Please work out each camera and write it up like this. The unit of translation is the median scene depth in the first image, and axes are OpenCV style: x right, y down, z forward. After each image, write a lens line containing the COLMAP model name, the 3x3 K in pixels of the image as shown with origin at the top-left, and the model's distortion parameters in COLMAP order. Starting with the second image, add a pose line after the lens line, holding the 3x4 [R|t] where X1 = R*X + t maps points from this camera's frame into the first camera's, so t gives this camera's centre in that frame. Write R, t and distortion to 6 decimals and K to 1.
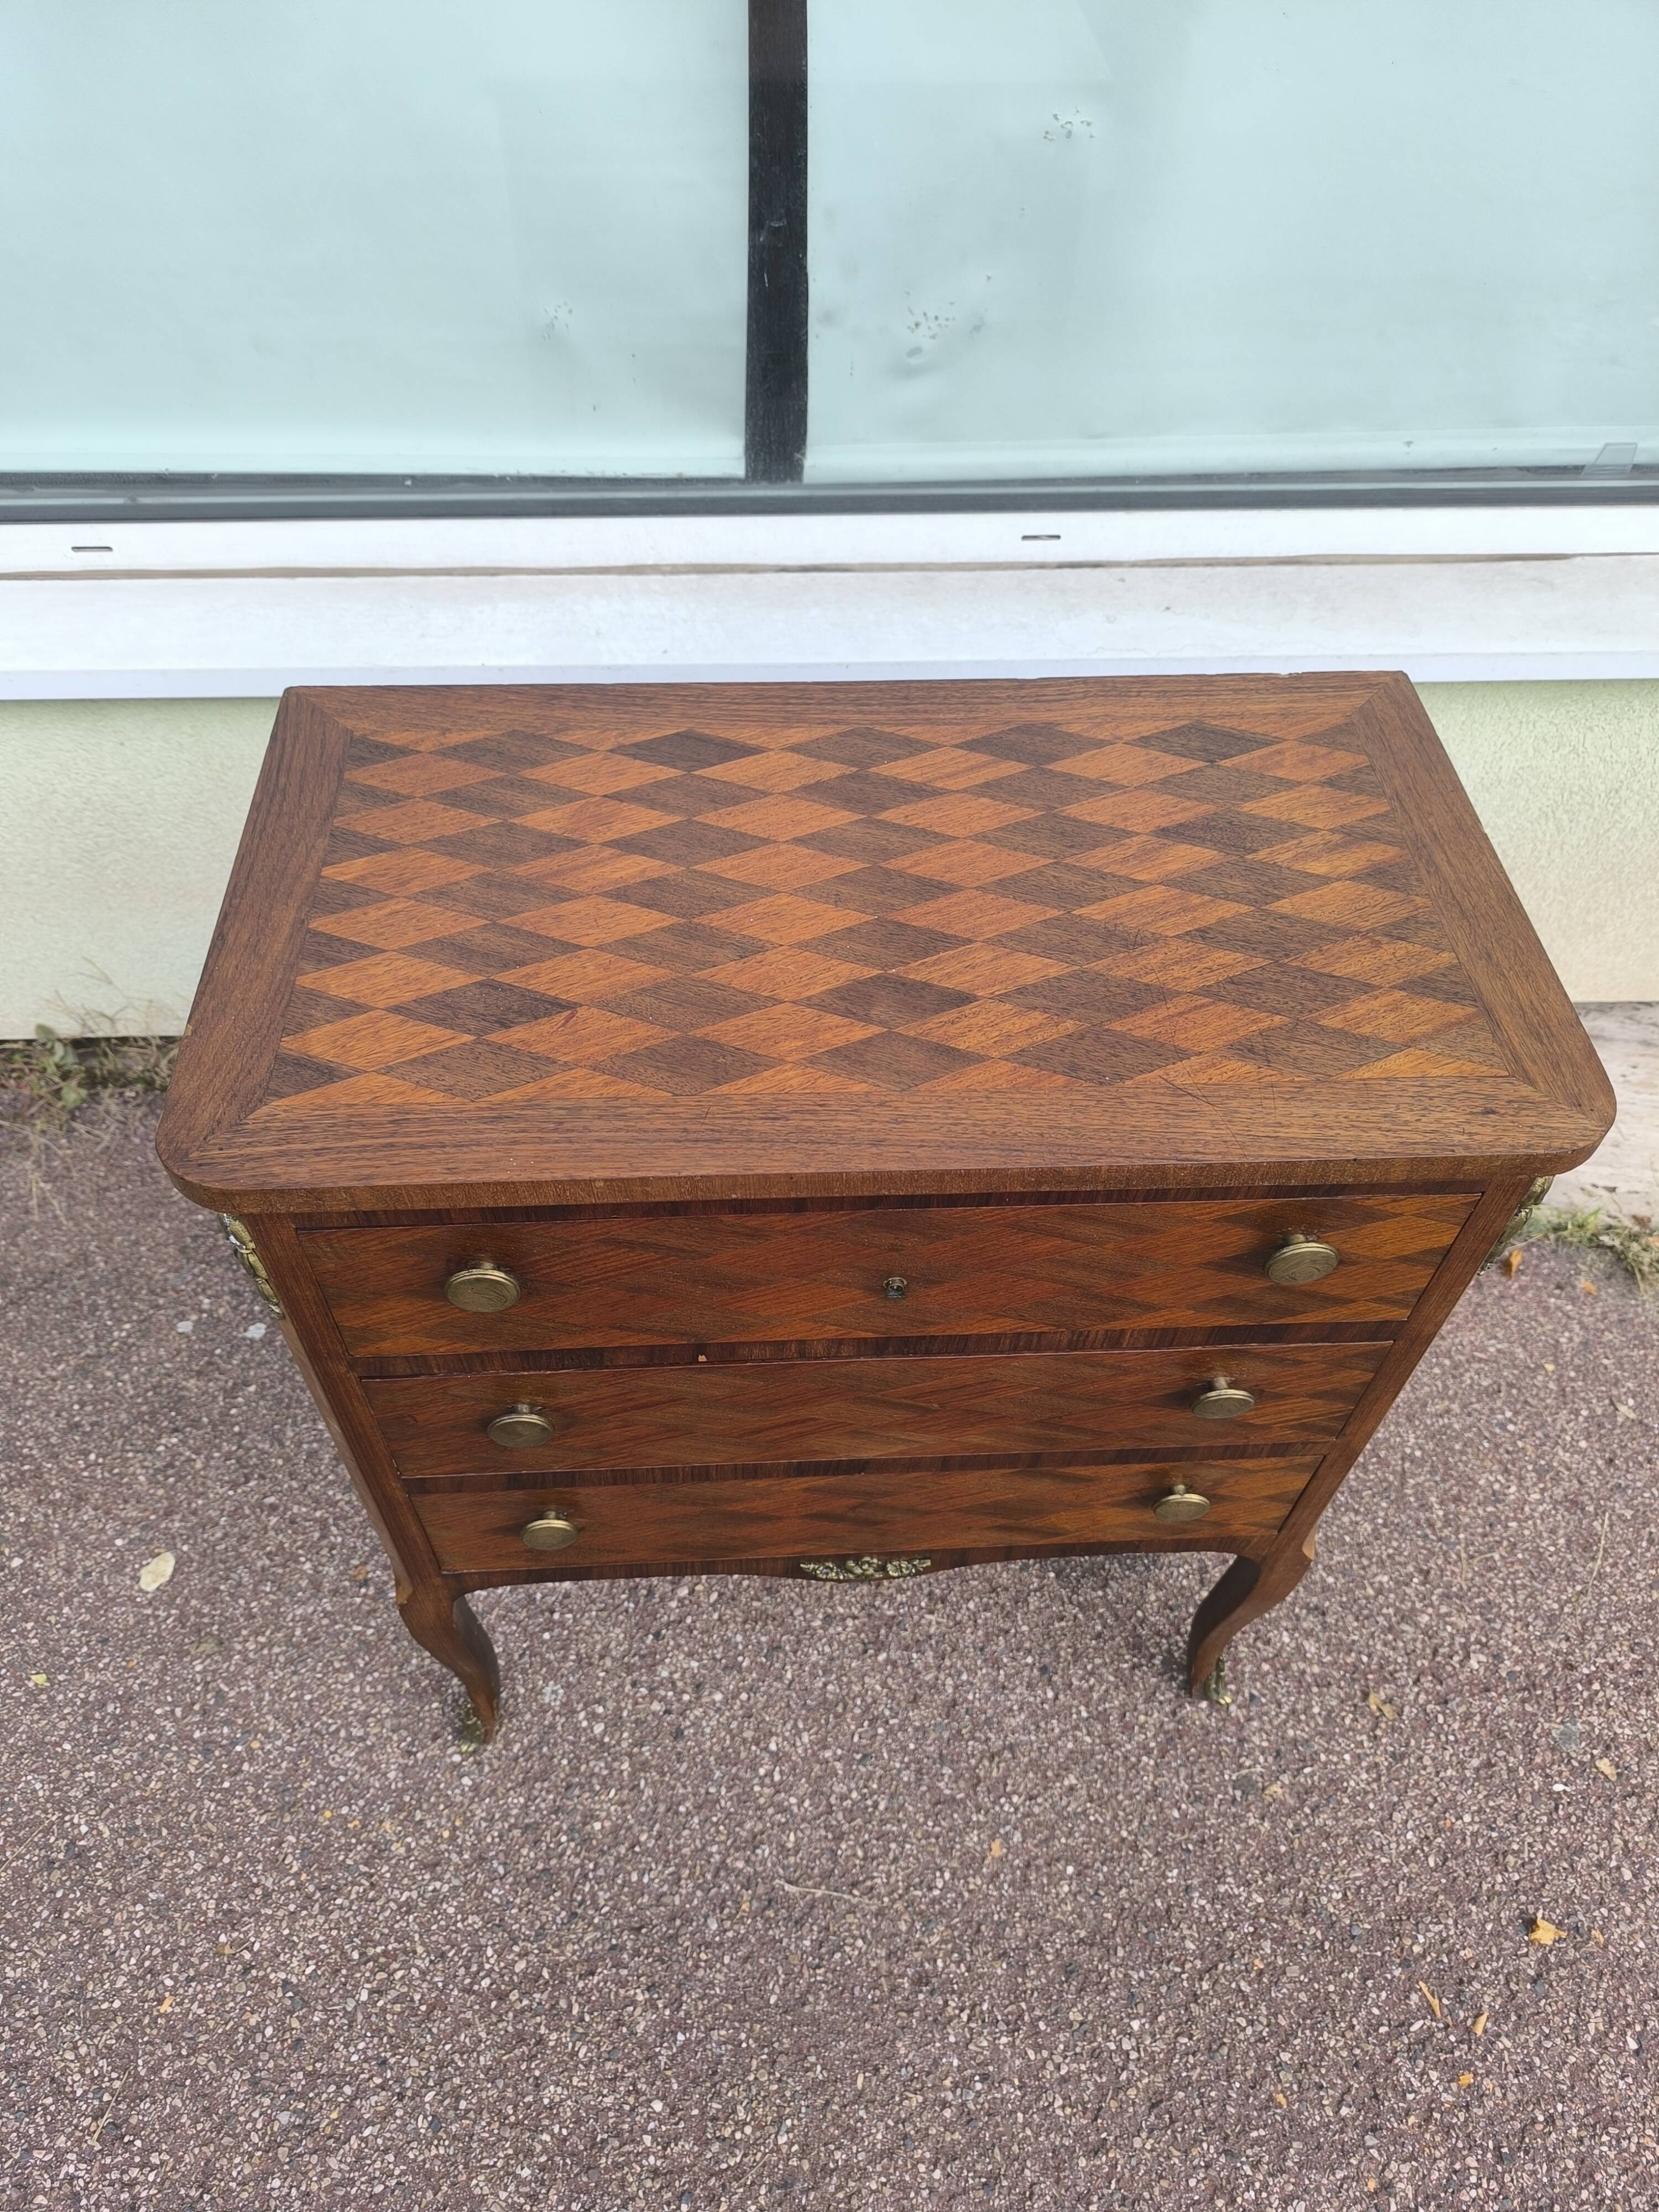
lens RADIAL K [[1548.3, 0, 810.2], [0, 1548.3, 1088.7], [0, 0, 1]] dist [0.013047, -0.028311]
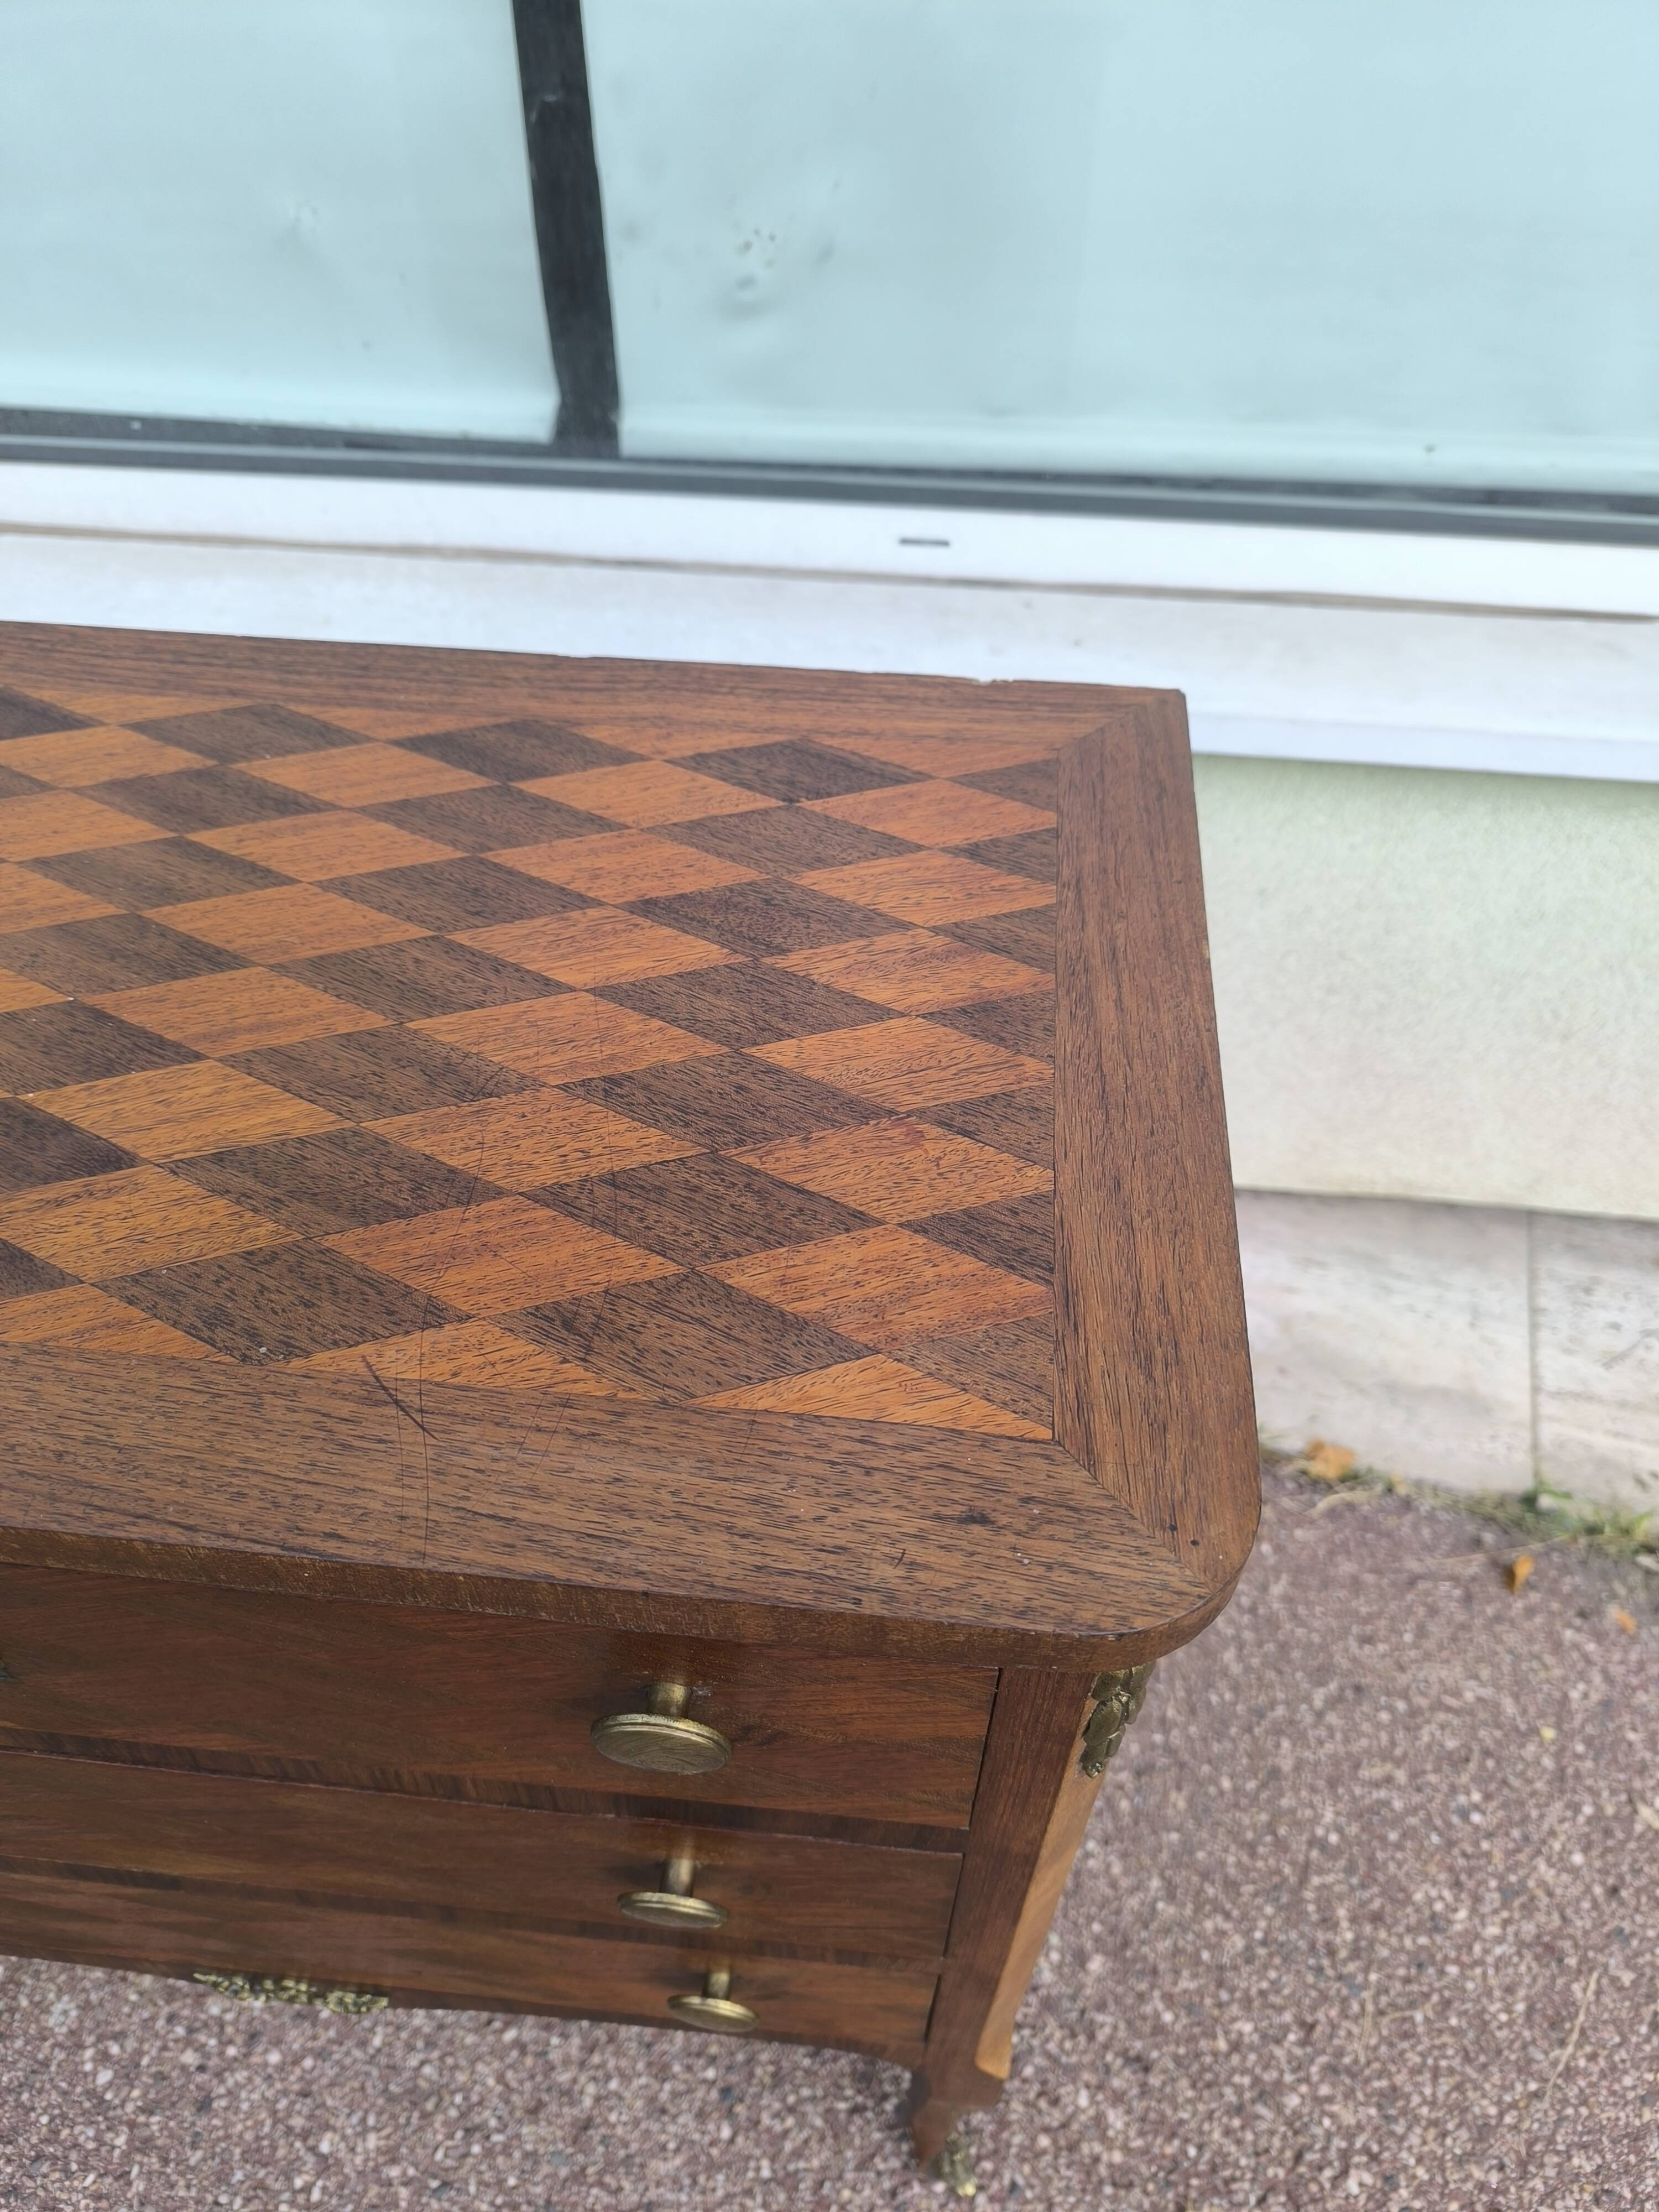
lens RADIAL K [[1548.3, 0, 840.8], [0, 1548.3, 1092.3], [0, 0, 1]] dist [0.013047, -0.028311]
pose [[0.988871, 0.101725, -0.108566, 0.256798], [-0.108071, 0.992662, -0.054247, -0.050047], [0.102251, 0.065376, 0.992608, 0.303316]]
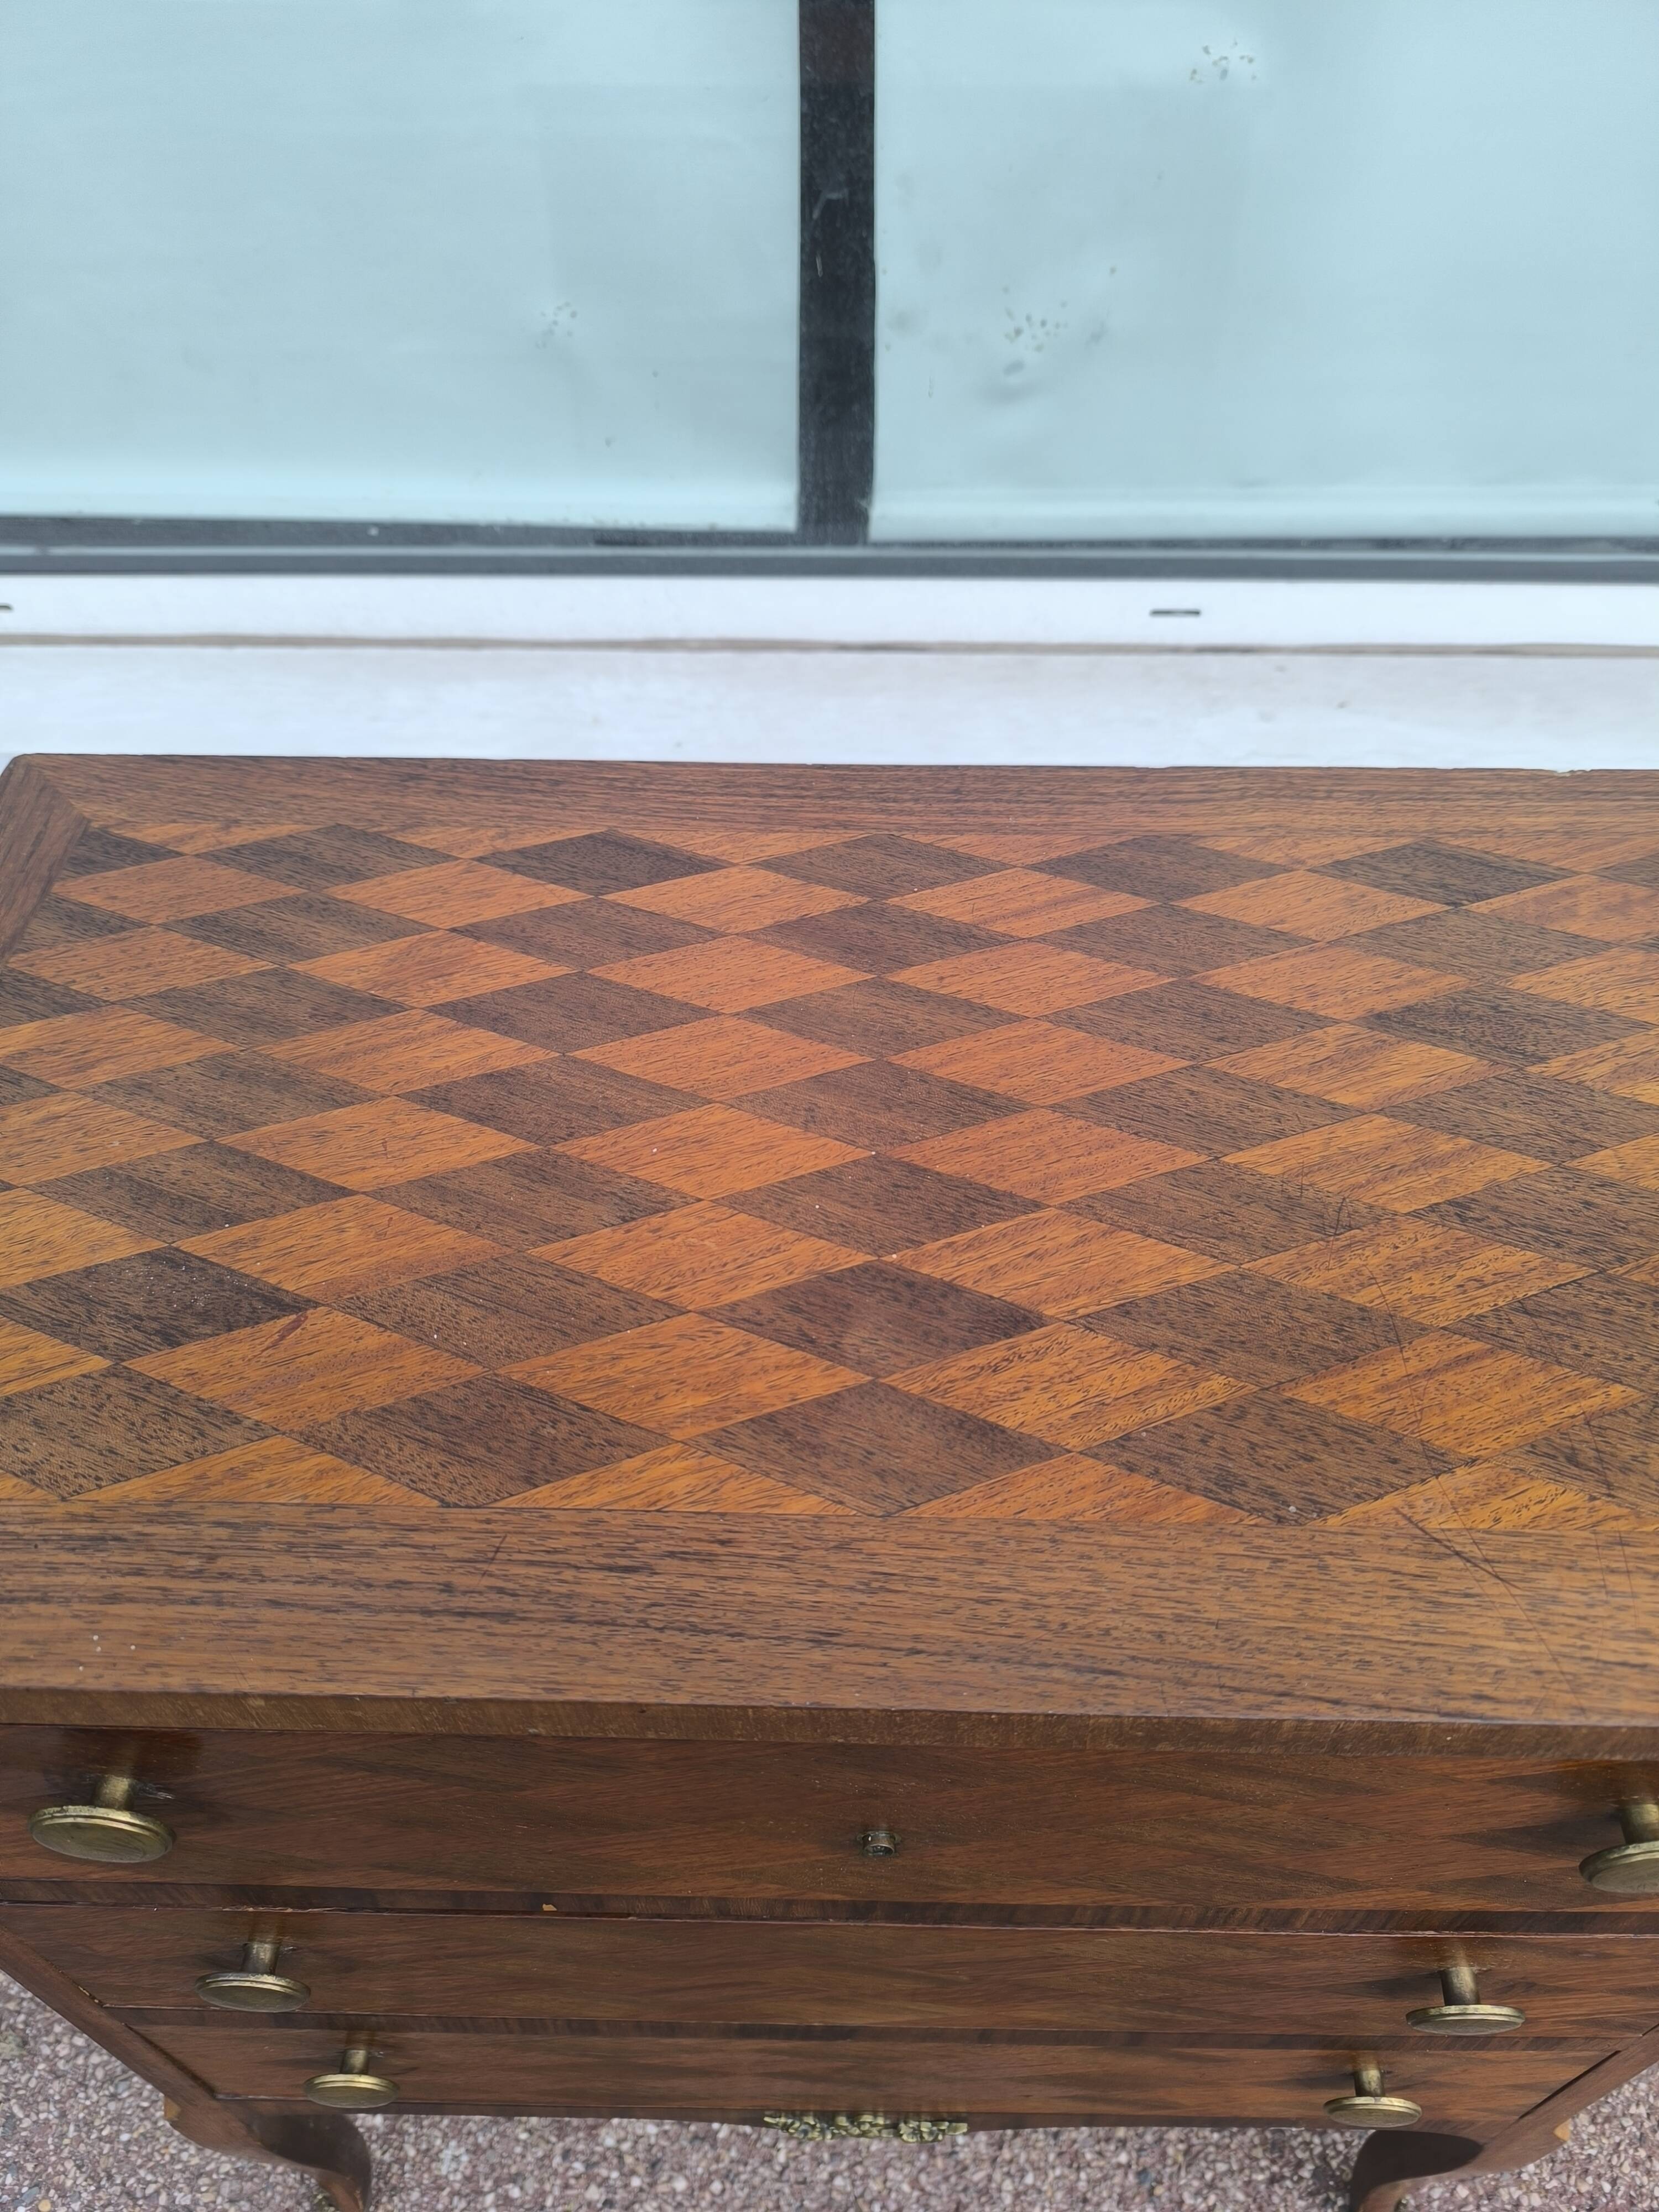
lens RADIAL K [[1548.3, 0, 826.7], [0, 1548.3, 1110.3], [0, 0, 1]] dist [0.013047, -0.028311]
pose [[0.997101, 0.034935, -0.067593, 0.041976], [-0.039726, 0.996693, -0.070892, -0.056671], [0.064893, 0.073372, 0.995191, 0.283604]]
